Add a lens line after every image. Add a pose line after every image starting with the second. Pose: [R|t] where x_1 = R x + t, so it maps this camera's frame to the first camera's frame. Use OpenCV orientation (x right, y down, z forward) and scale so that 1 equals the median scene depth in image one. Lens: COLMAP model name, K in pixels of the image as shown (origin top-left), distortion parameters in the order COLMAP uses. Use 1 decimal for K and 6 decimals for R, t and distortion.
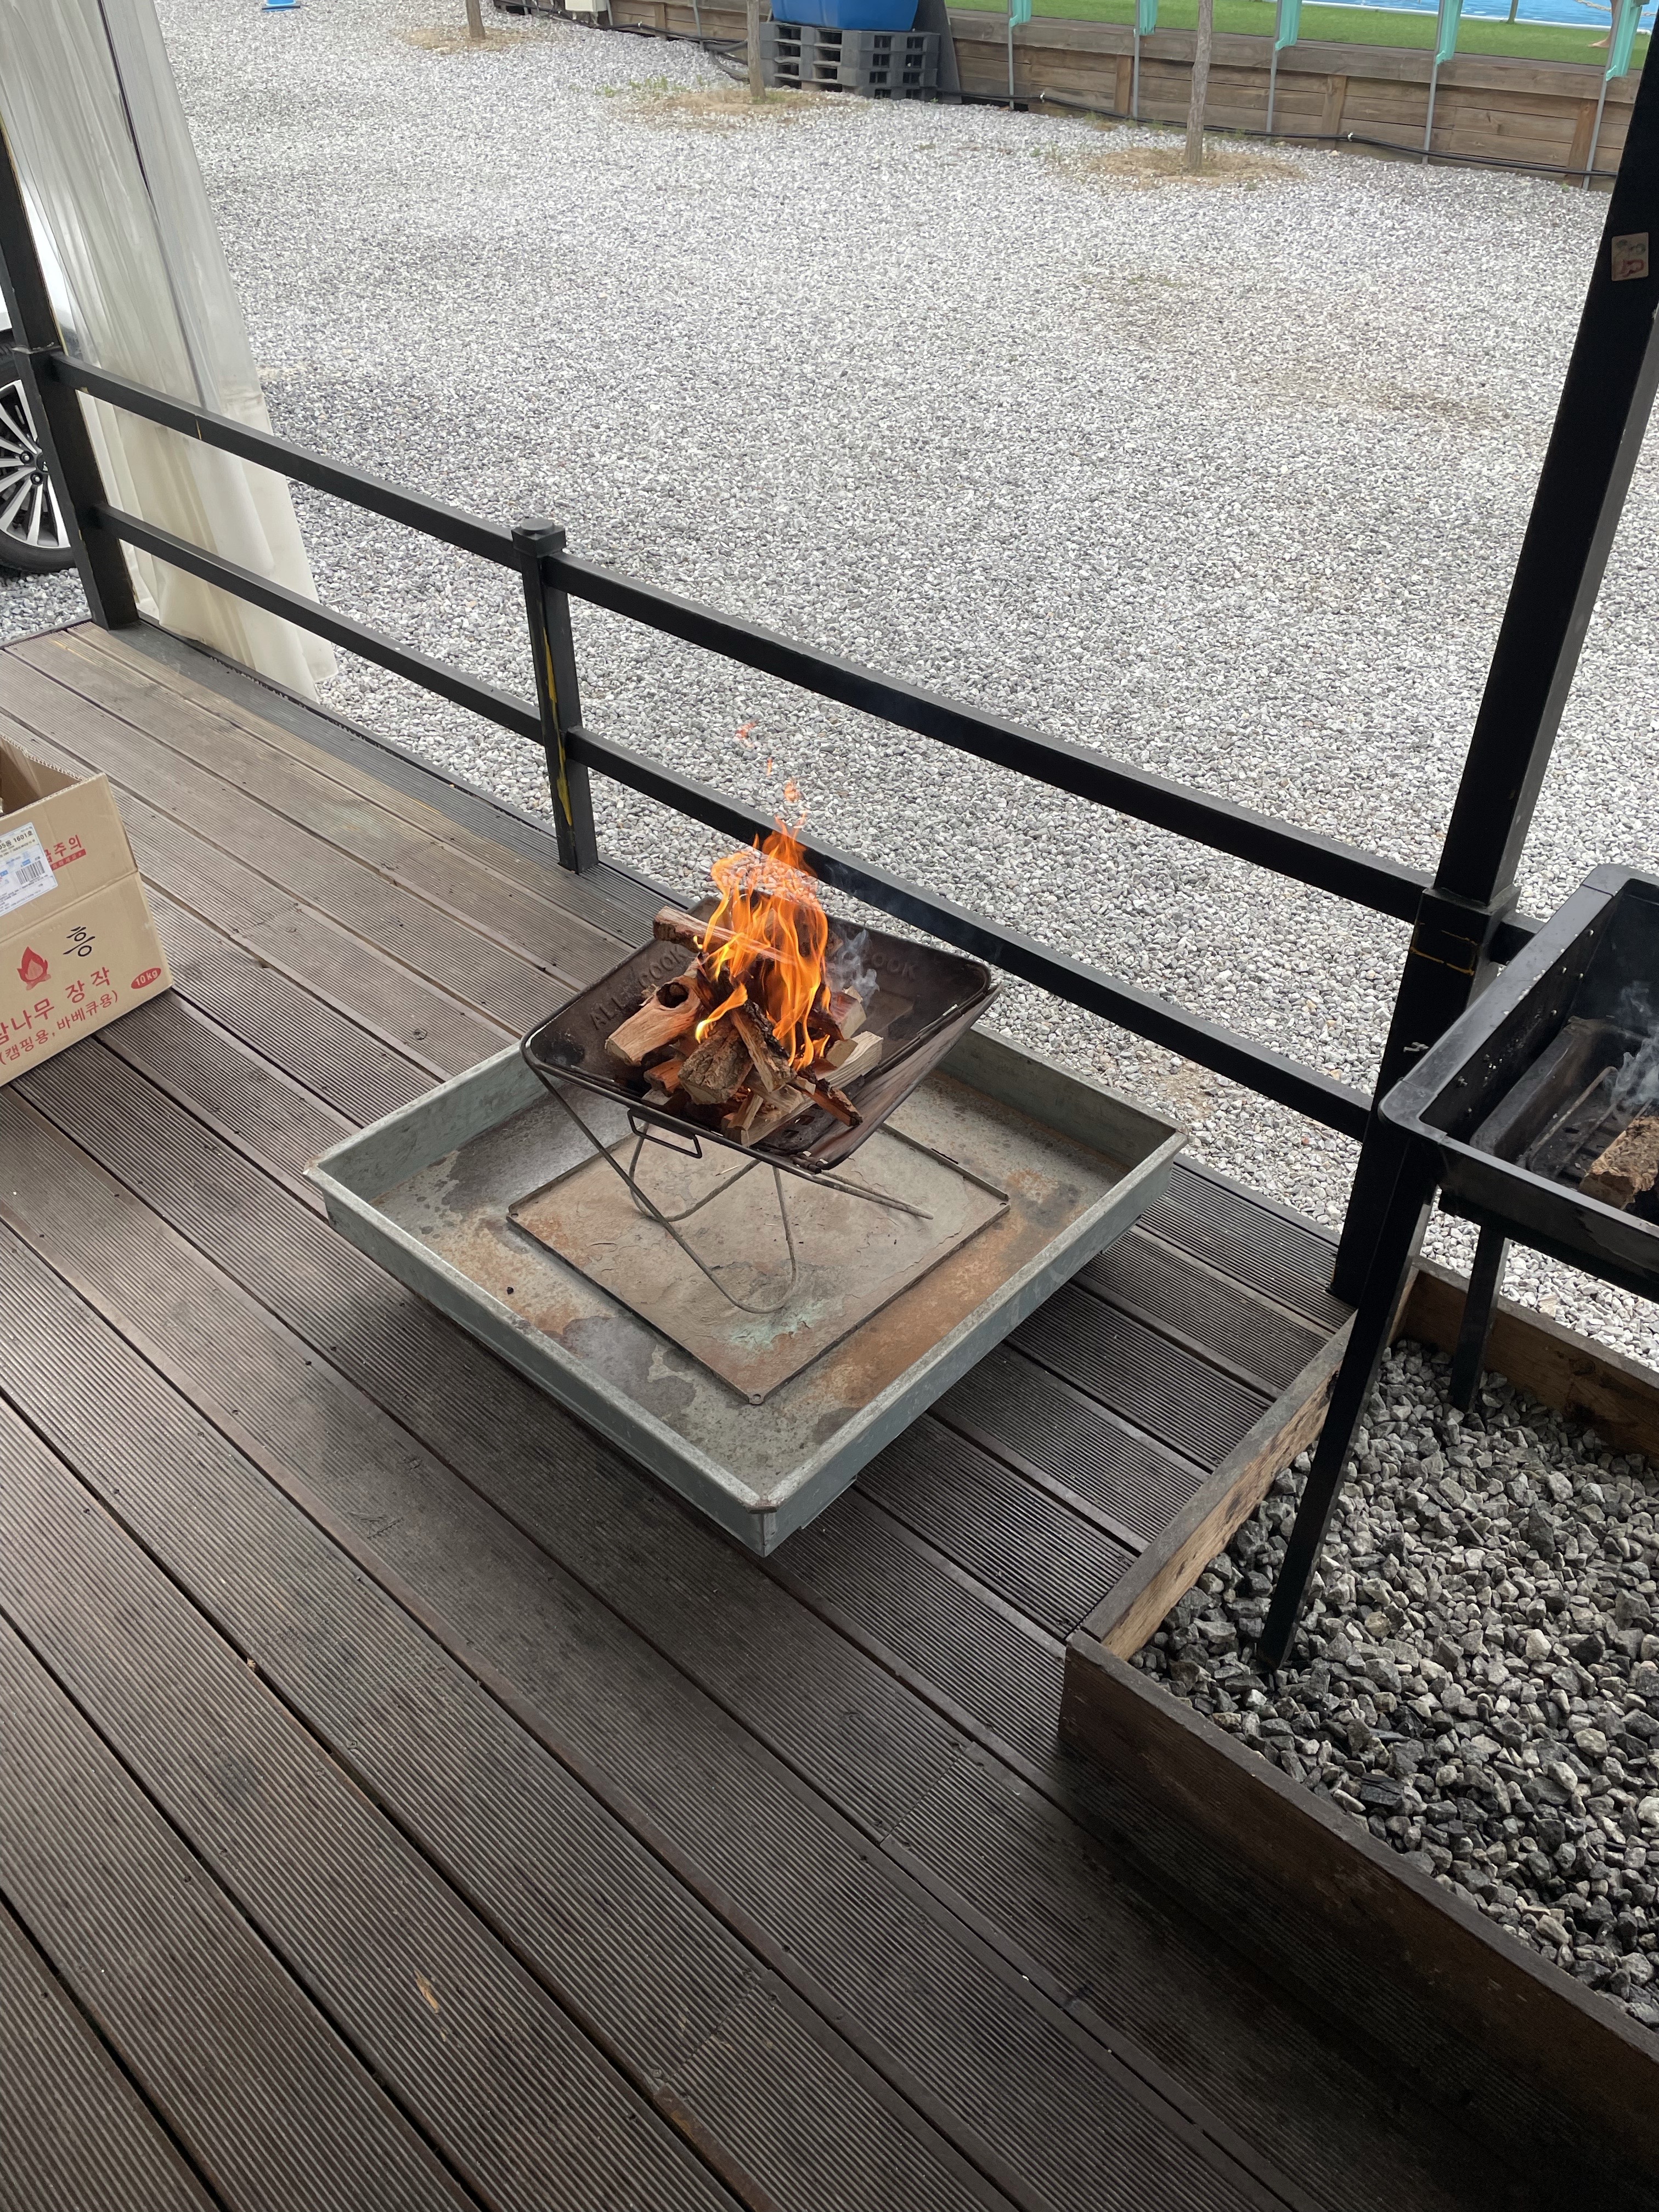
lens RADIAL K [[1689.9, 0, 832.3], [0, 1689.9, 1096.8], [0, 0, 1]] dist [0.057988, -0.065021]
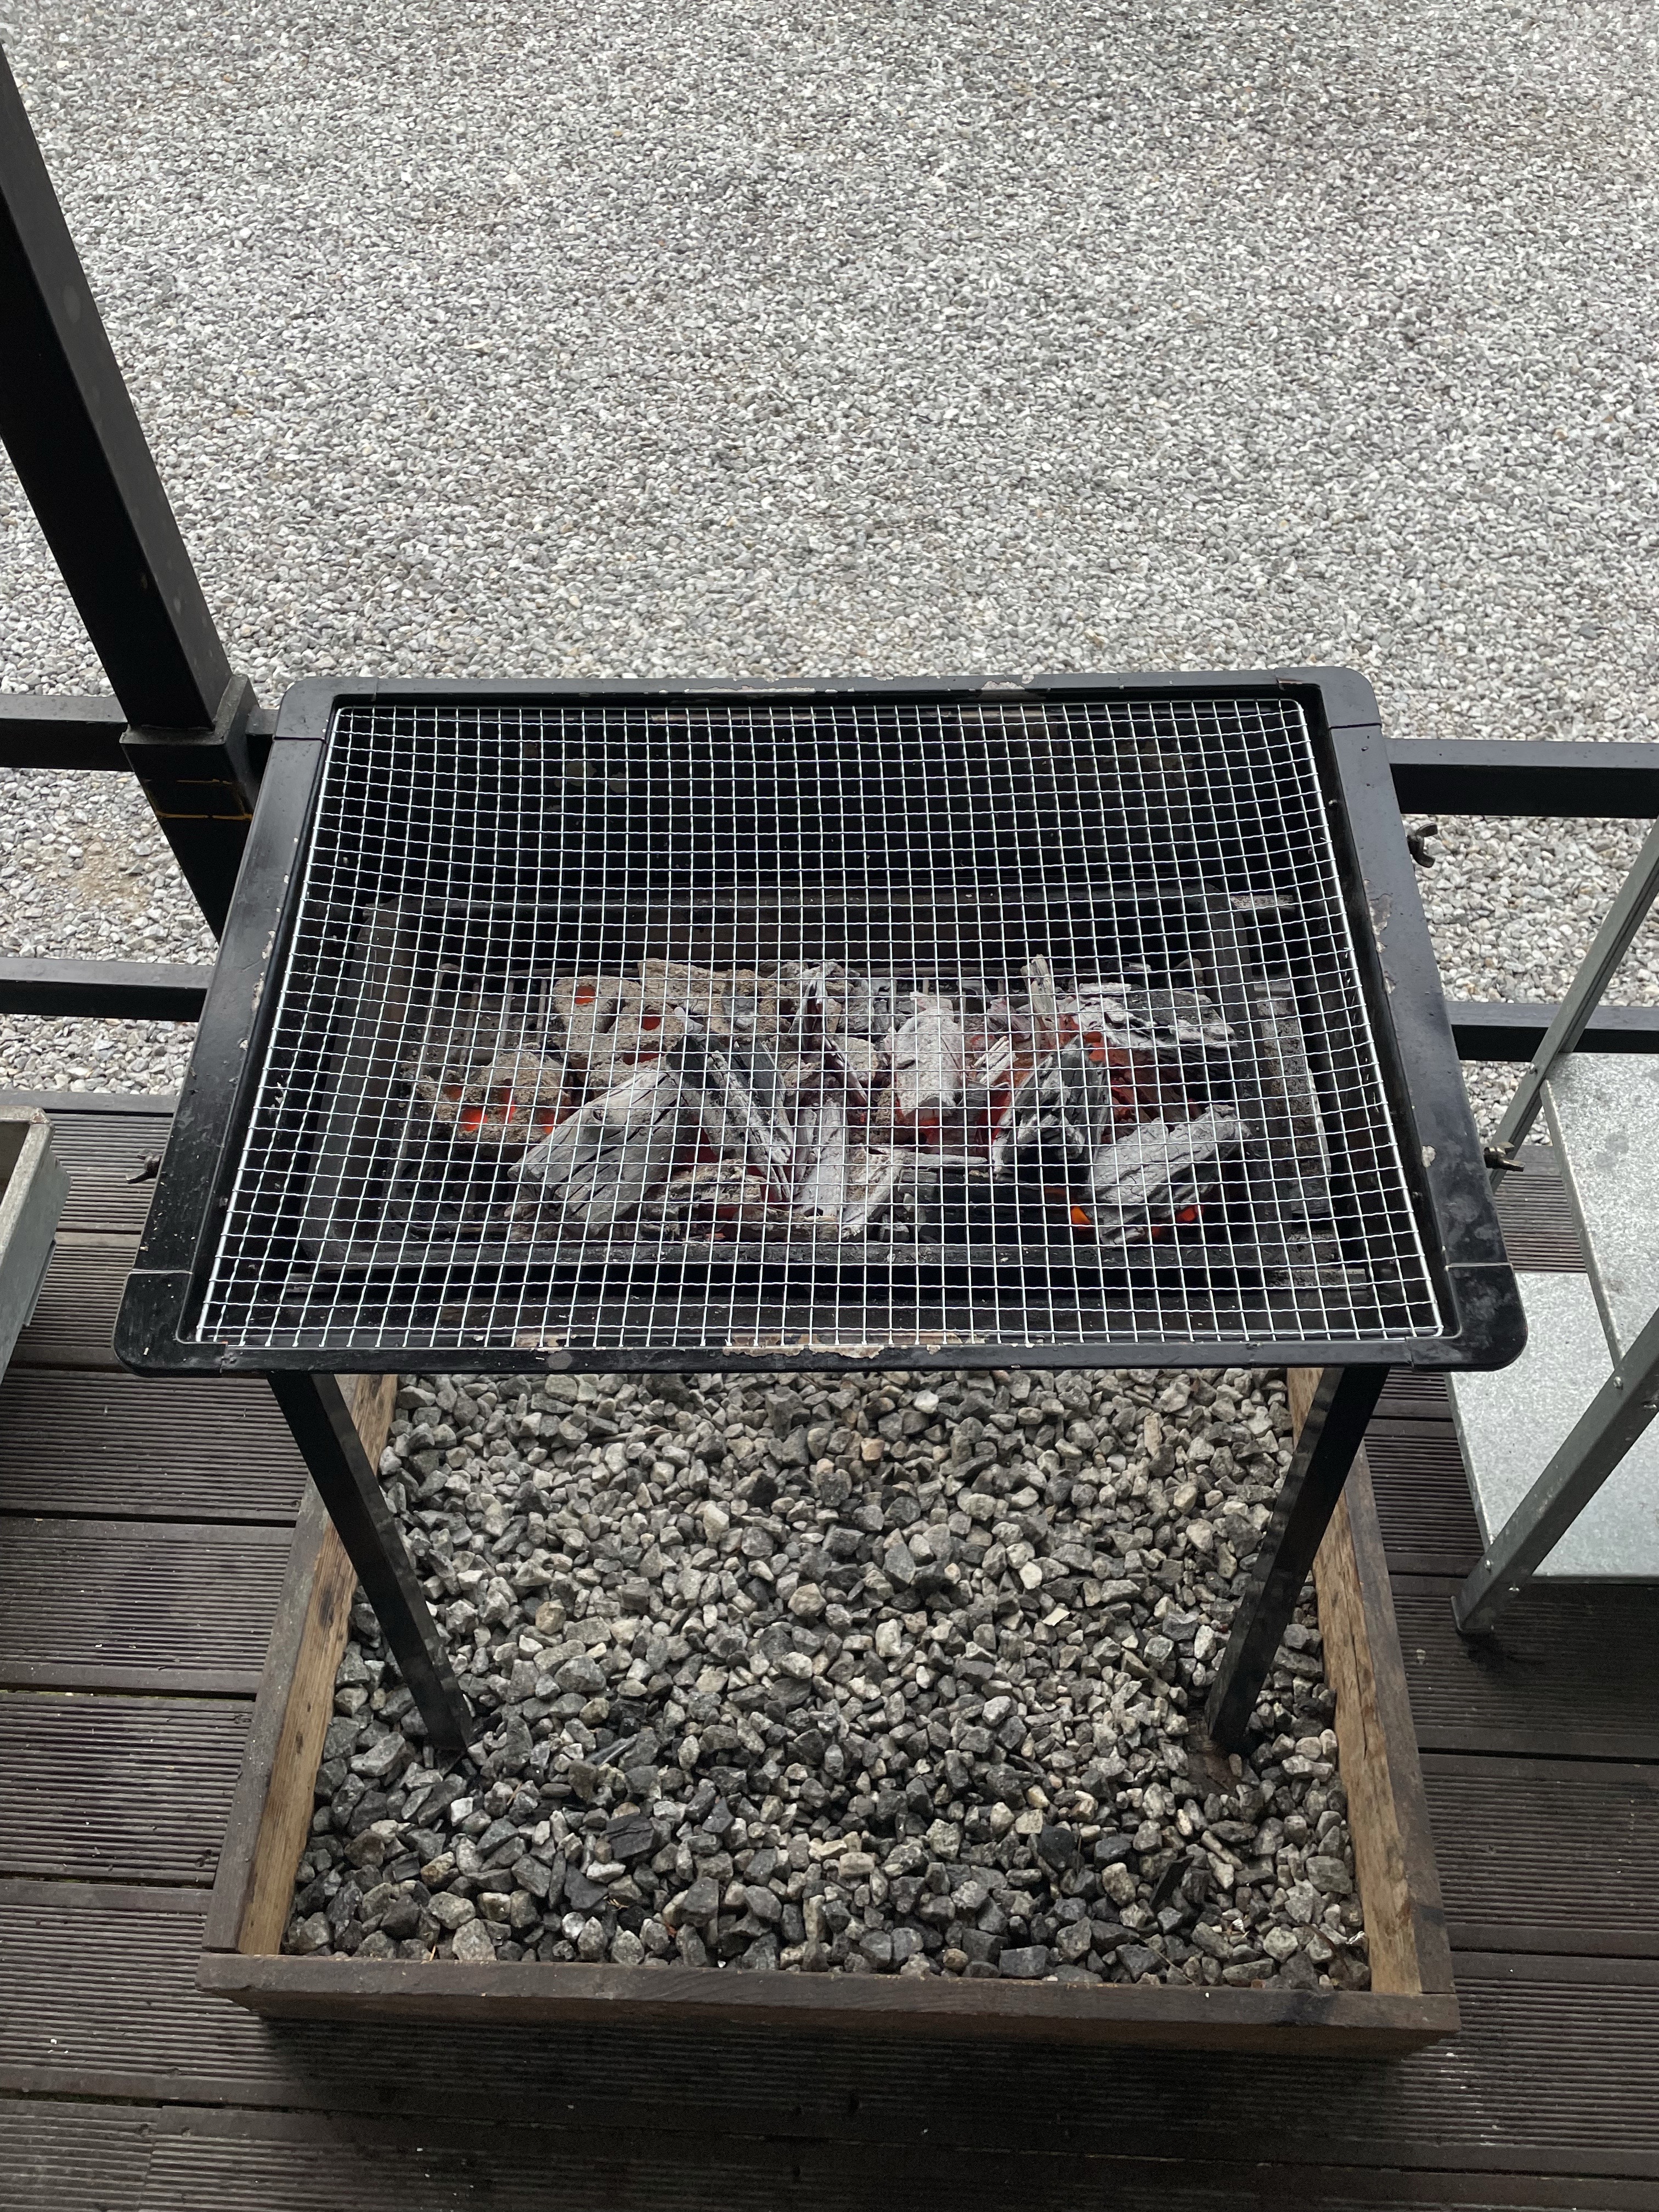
lens RADIAL K [[1689.9, 0, 828.5], [0, 1689.9, 1111.0], [0, 0, 1]] dist [0.057988, -0.065021]
pose [[0.774884, -0.517711, 0.362670, 0.256685], [0.394359, 0.844346, 0.362712, -0.139853], [-0.493999, -0.138038, 0.858435, 0.272169]]
